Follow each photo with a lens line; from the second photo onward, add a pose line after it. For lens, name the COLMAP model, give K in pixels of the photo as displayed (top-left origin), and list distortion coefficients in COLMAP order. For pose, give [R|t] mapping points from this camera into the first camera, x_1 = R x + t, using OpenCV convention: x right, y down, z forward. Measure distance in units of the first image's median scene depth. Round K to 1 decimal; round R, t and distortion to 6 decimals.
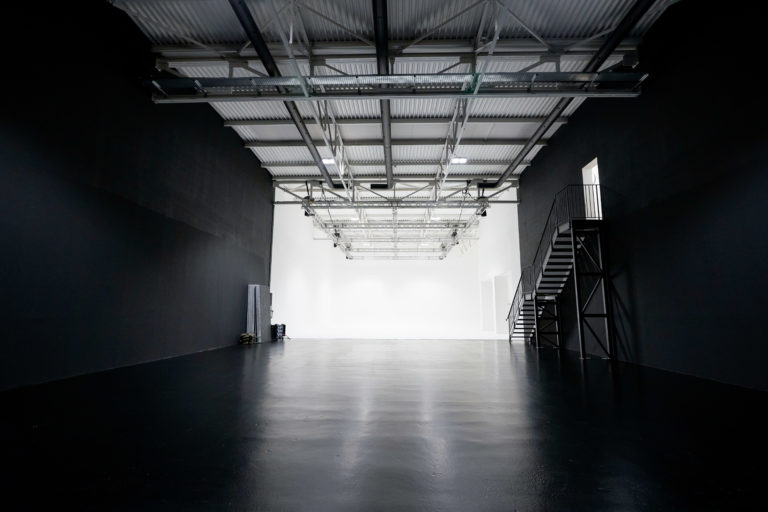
lens RADIAL K [[371.1, 0, 385.5], [0, 371.1, 265.5], [0, 0, 1]] dist [0.001781, -0.000303]
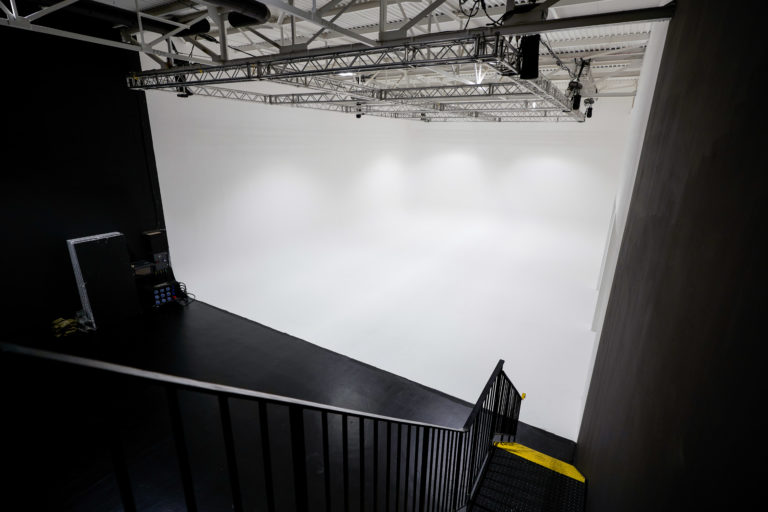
lens RADIAL K [[362.2, 0, 383.7], [0, 362.2, 253.7], [0, 0, 1]] dist [0.002072, -0.000077]
pose [[0.870556, 0.161217, -0.464910, 0.333068], [0.045685, 0.914244, 0.402579, -0.128435], [0.489944, -0.371707, 0.788536, 0.657578]]
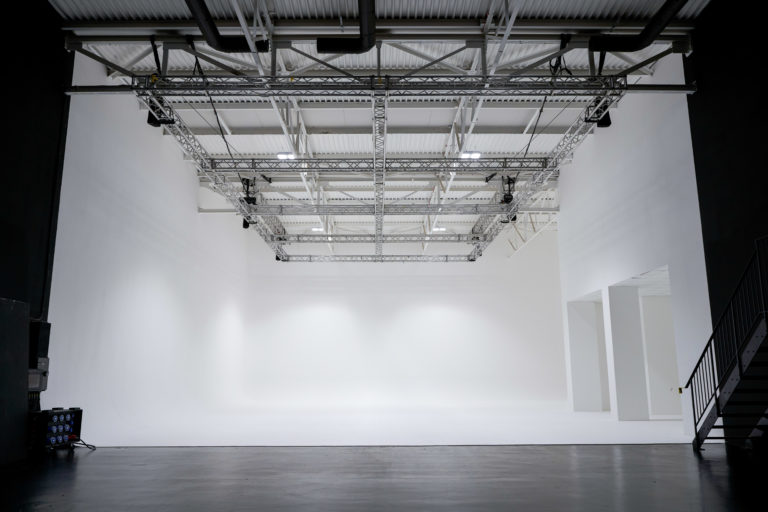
lens RADIAL K [[607.1, 0, 384.0], [0, 607.1, 256.0], [0, 0, 1]] dist [-0.000981, -0.000300]
pose [[0.999151, -0.001732, 0.041157, 0.003146], [0.004228, 0.998151, -0.060643, 0.044940], [-0.040976, 0.060766, 0.997311, 0.371870]]
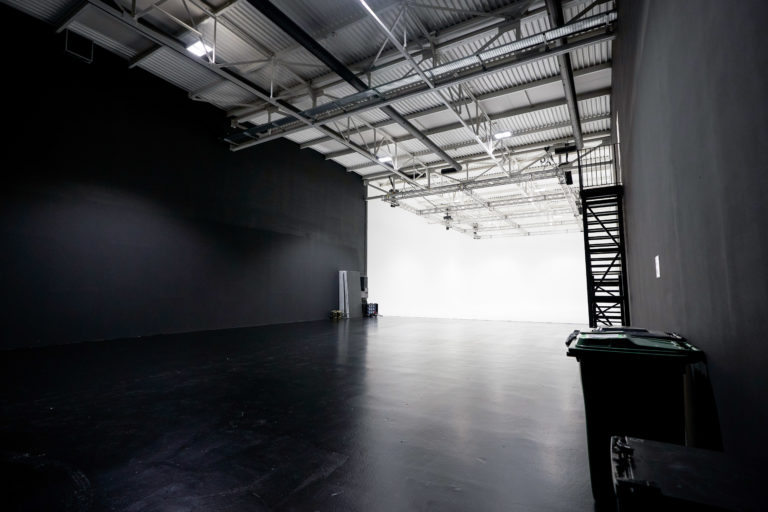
lens RADIAL K [[376.8, 0, 381.3], [0, 376.8, 247.7], [0, 0, 1]] dist [-0.003962, -0.000506]
pose [[0.870073, -0.062544, -0.488940, 0.313343], [0.065241, 0.997803, -0.011538, -0.000036], [0.488587, -0.021860, 0.872241, -0.009344]]
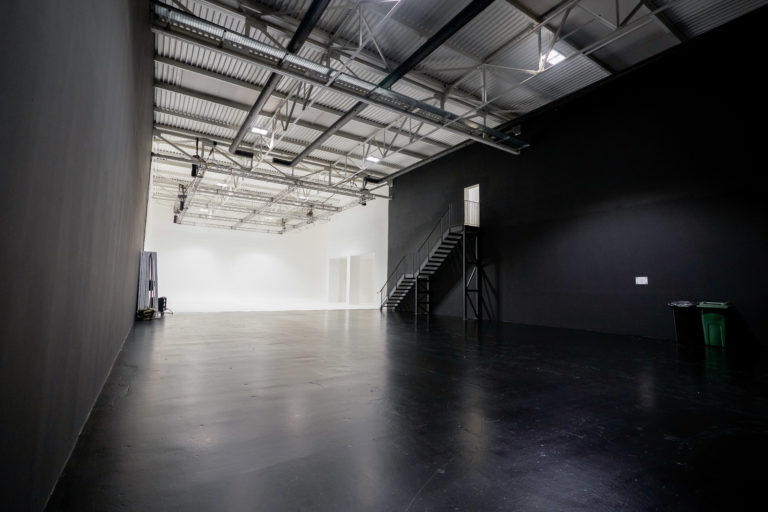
lens RADIAL K [[362.2, 0, 383.7], [0, 362.2, 253.7], [0, 0, 1]] dist [0.002072, -0.000077]
pose [[0.817858, 0.063958, 0.571855, -0.333216], [-0.087213, 0.996101, 0.013323, -0.000724], [-0.568773, -0.060769, 0.820247, 0.011469]]
